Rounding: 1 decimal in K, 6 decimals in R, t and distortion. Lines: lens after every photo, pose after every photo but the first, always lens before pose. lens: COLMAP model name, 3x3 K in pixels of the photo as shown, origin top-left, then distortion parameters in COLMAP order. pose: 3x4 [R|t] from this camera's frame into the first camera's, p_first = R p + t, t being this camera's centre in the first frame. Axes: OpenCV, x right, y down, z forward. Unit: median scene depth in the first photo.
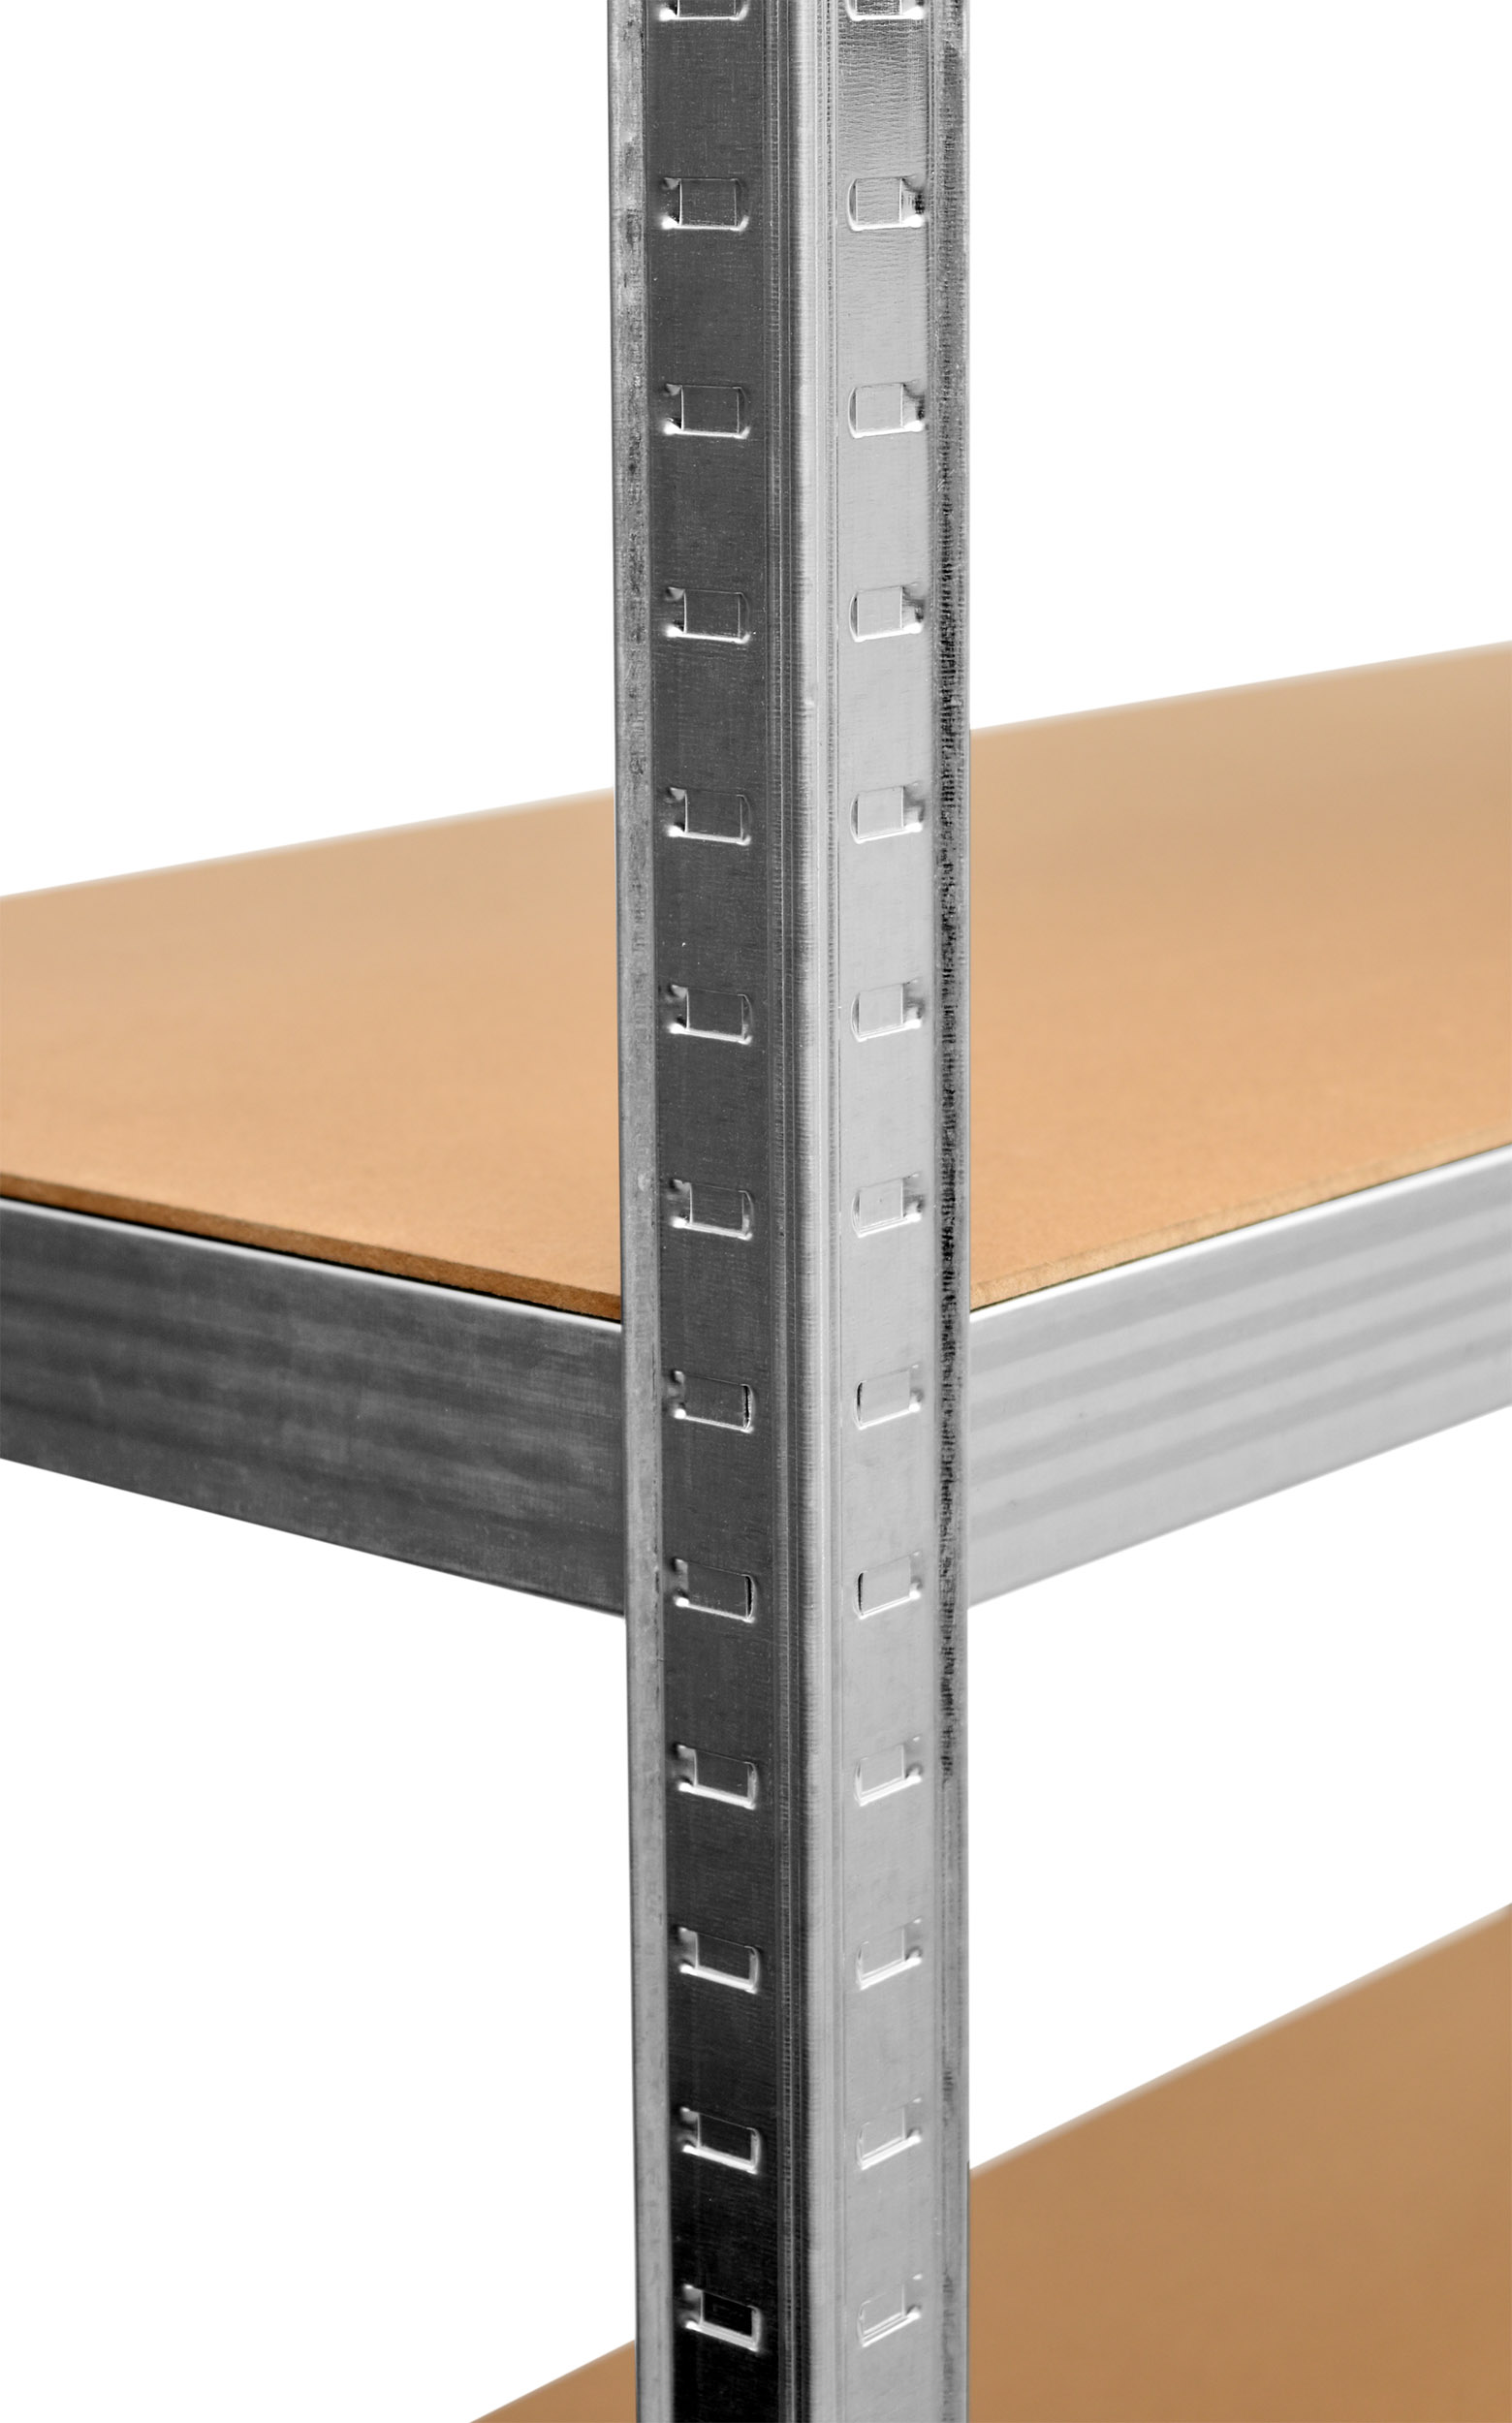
lens RADIAL K [[5624.4, 0, 756.0], [0, 5624.4, 1211.5], [0, 0, 1]] dist [-0.037192, -0.064048]
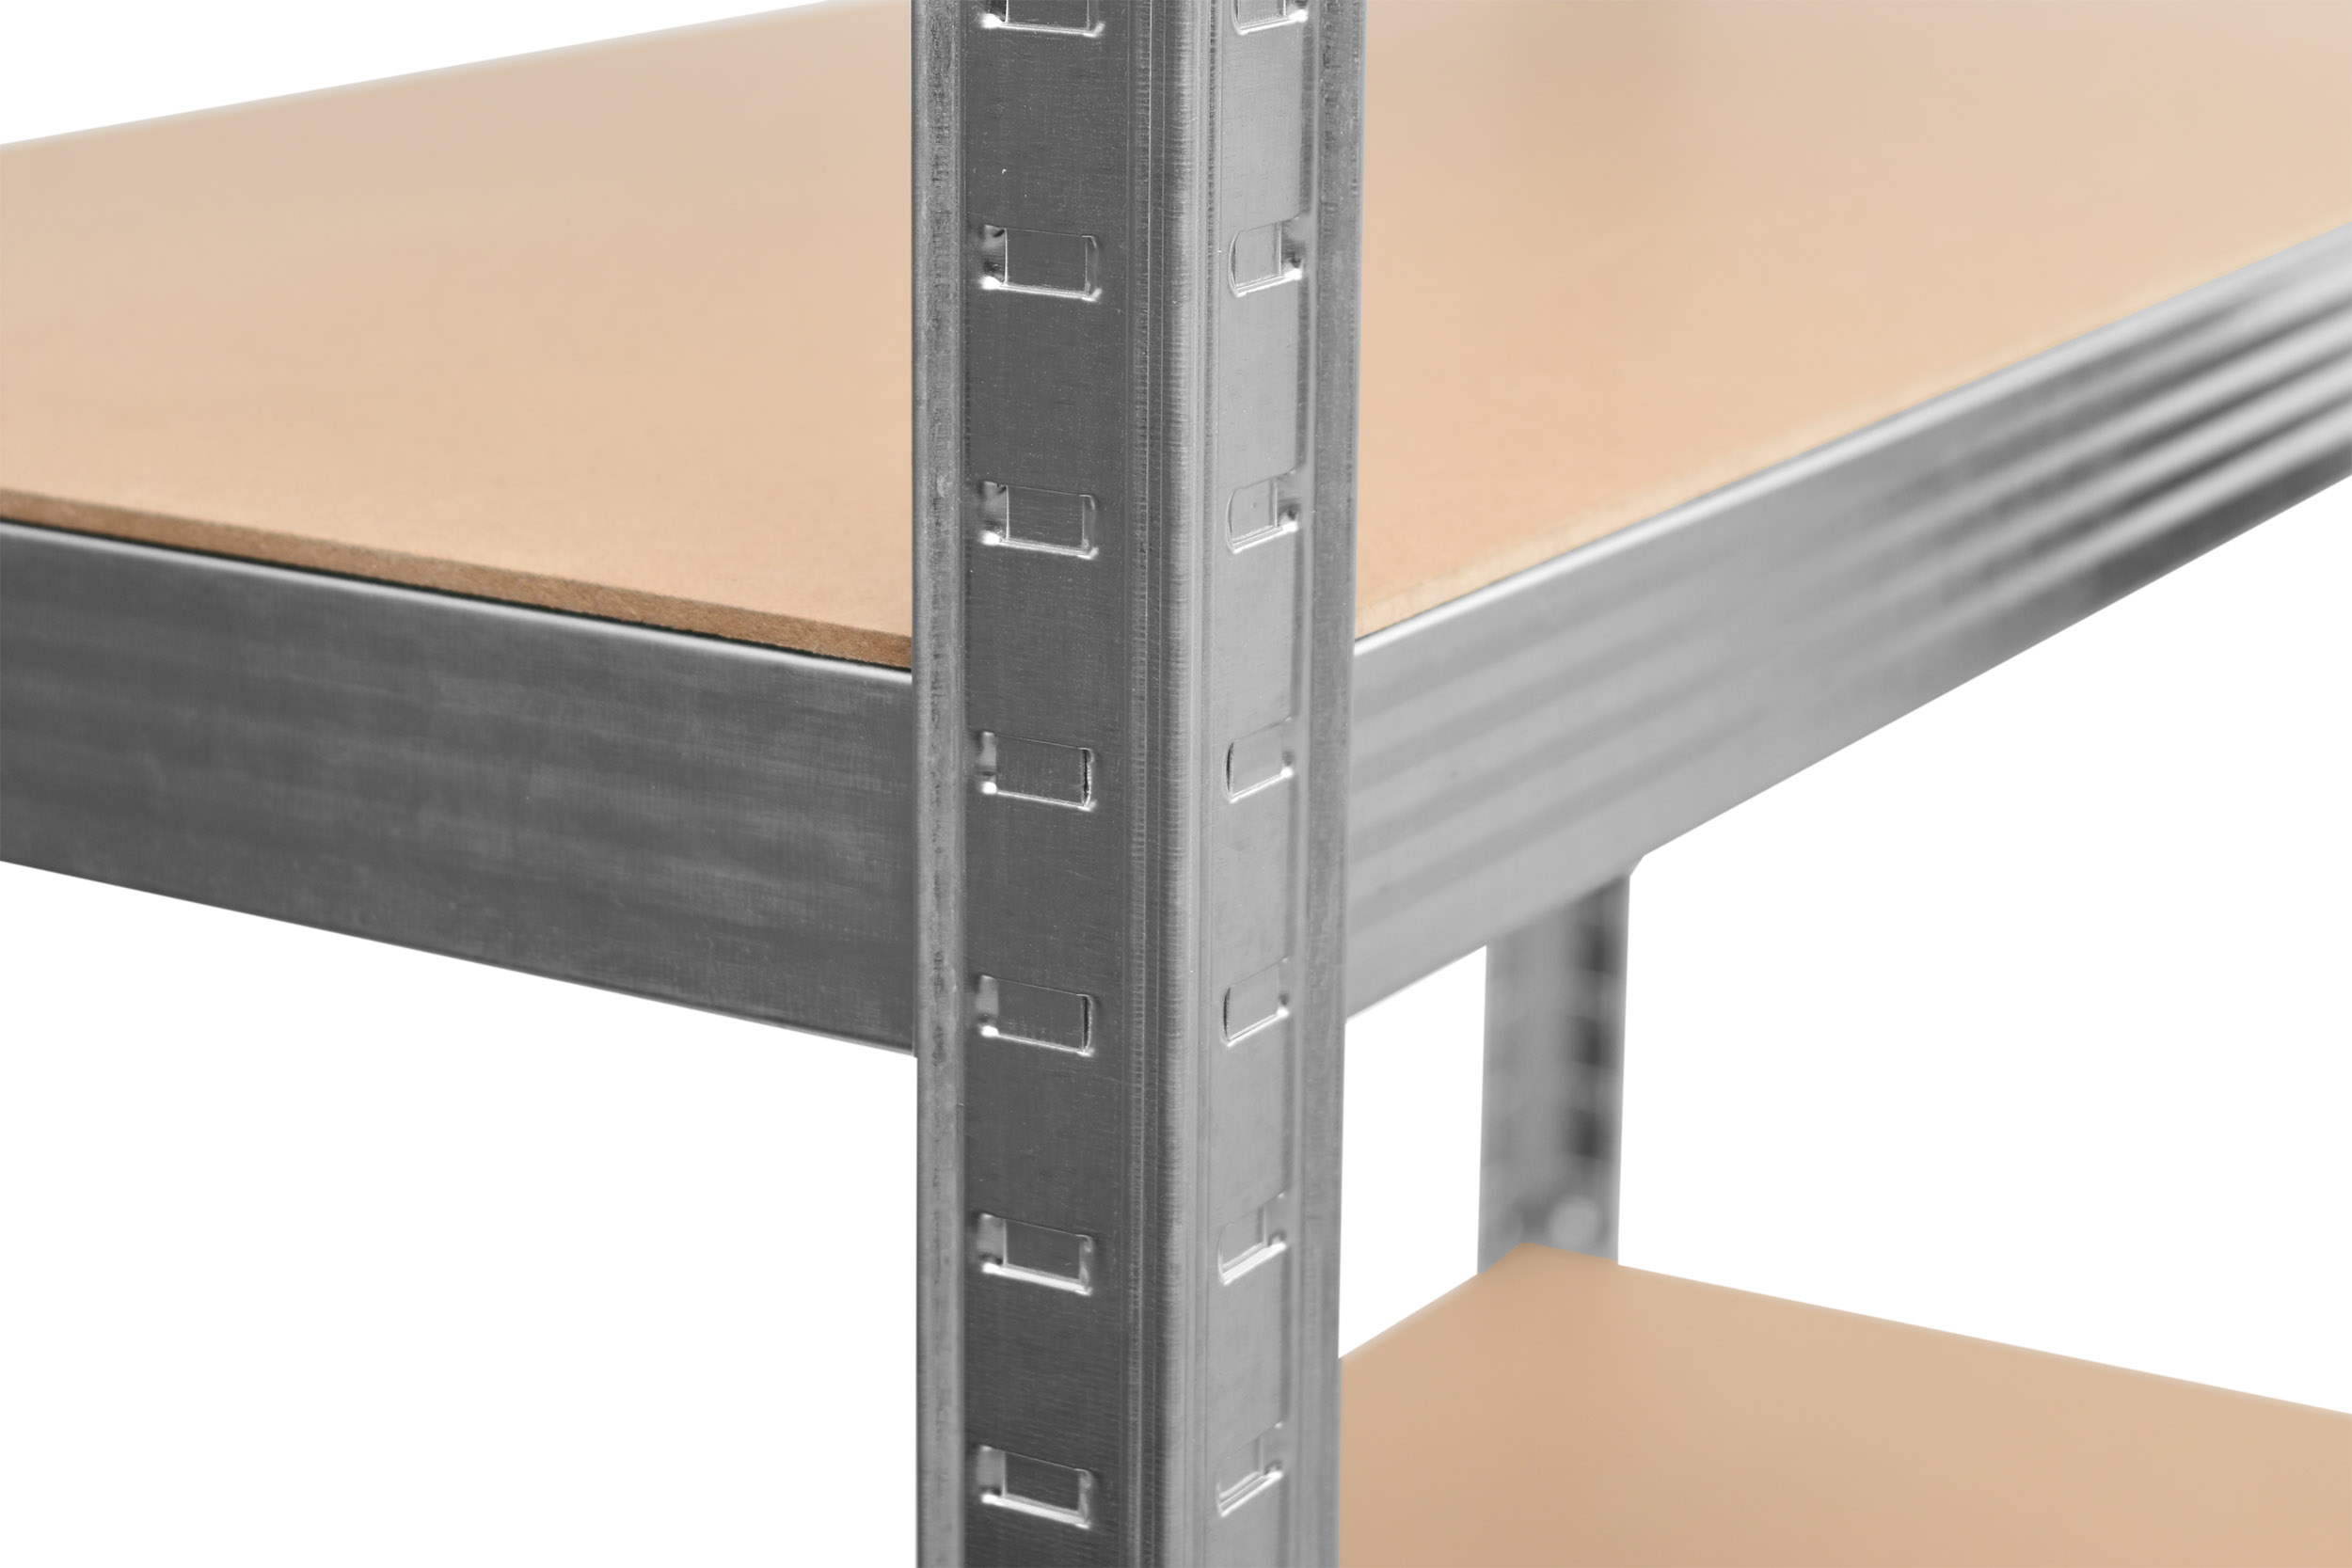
lens RADIAL K [[5388.4, 0, 1176.0], [0, 5388.4, 784.0], [0, 0, 1]] dist [-0.039607, 0.015206]
pose [[0.987972, -0.023582, 0.152822, -0.100431], [0.016583, 0.998761, 0.046911, 0.001365], [-0.153739, -0.043813, 0.987140, 0.268975]]
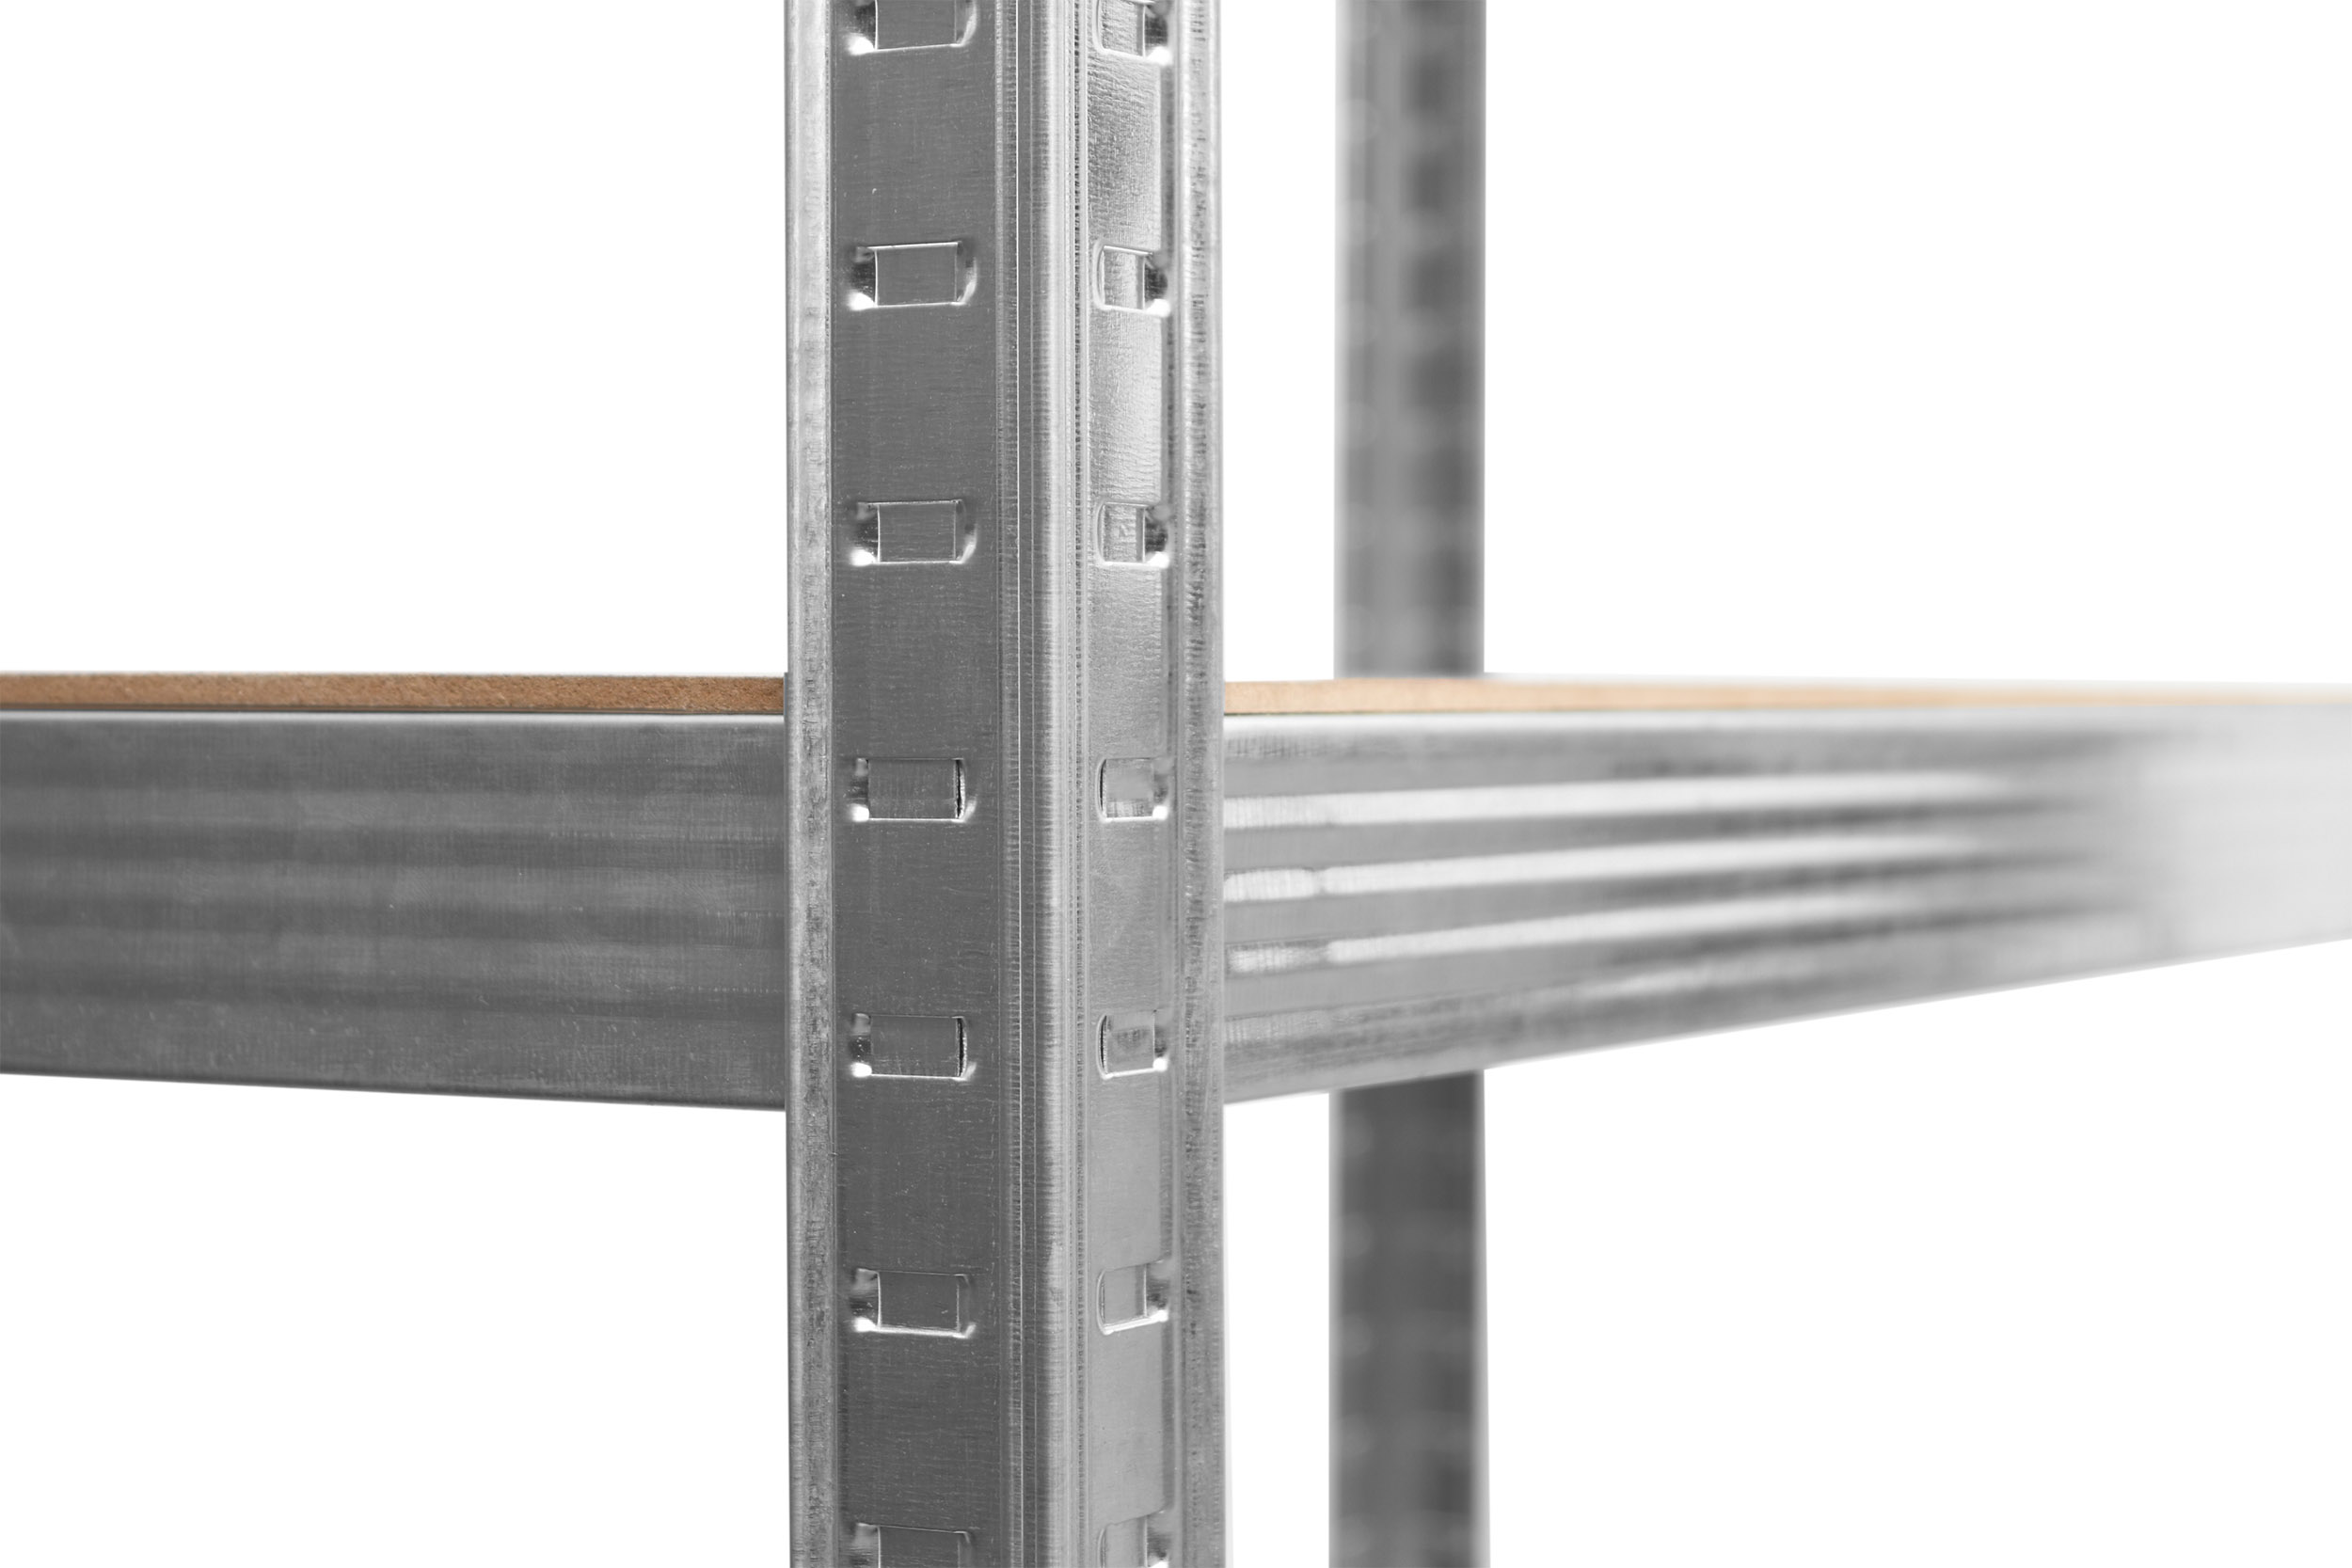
lens RADIAL K [[5388.4, 0, 1176.0], [0, 5388.4, 784.0], [0, 0, 1]] dist [-0.039607, 0.015206]
pose [[0.981583, 0.003491, 0.191006, -0.111126], [0.035630, 0.978943, -0.200998, 0.179705], [-0.187686, 0.204102, 0.960789, 0.286439]]
